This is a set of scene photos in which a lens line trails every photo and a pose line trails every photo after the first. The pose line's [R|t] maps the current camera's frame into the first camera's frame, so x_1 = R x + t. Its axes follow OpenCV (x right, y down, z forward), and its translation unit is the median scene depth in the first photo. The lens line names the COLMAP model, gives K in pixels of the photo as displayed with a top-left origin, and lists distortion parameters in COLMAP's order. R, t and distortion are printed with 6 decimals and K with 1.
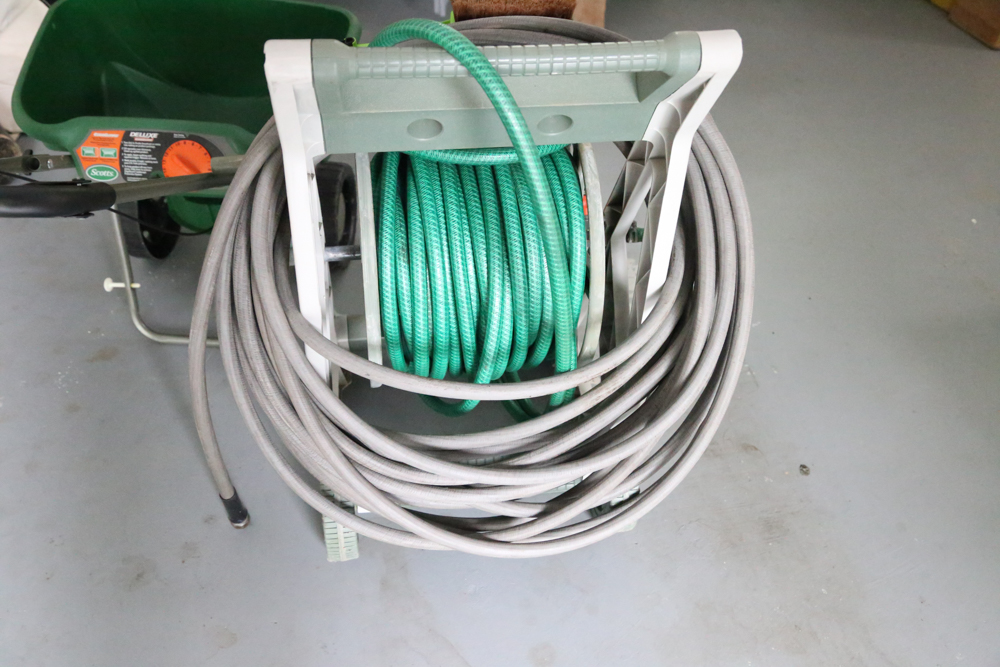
lens RADIAL K [[960.4, 0, 500.0], [0, 960.4, 333.5], [0, 0, 1]] dist [-0.011095, 0.003226]
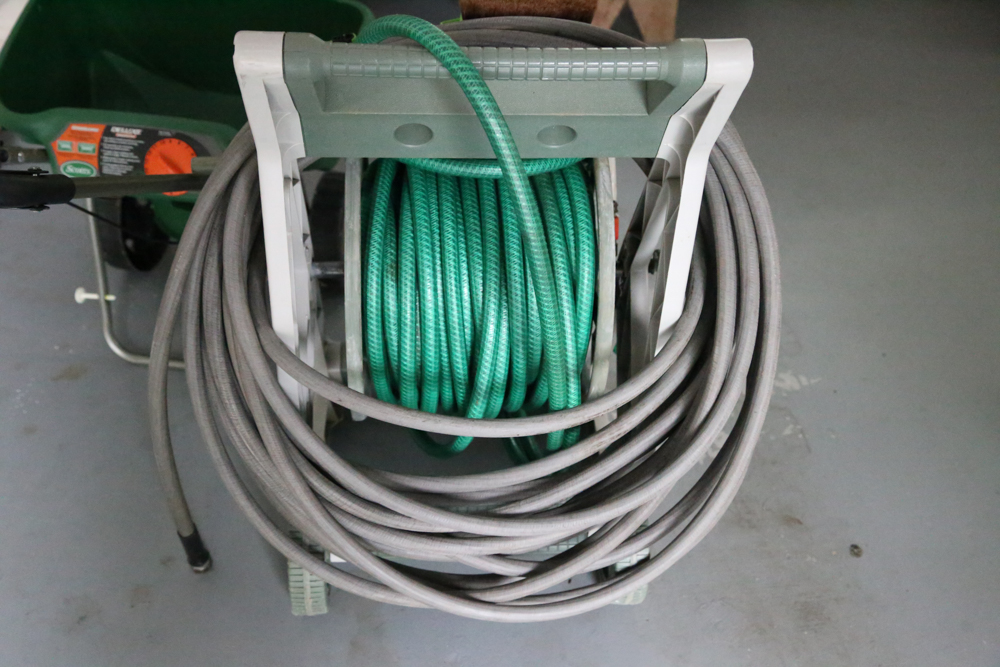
lens RADIAL K [[1149.8, 0, 500.0], [0, 1149.8, 333.5], [0, 0, 1]] dist [0.053691, -0.003085]
pose [[0.996654, 0.052011, -0.063054, 0.072208], [-0.055246, 0.997185, -0.050687, 0.024477], [0.060240, 0.054001, 0.996722, -0.073169]]
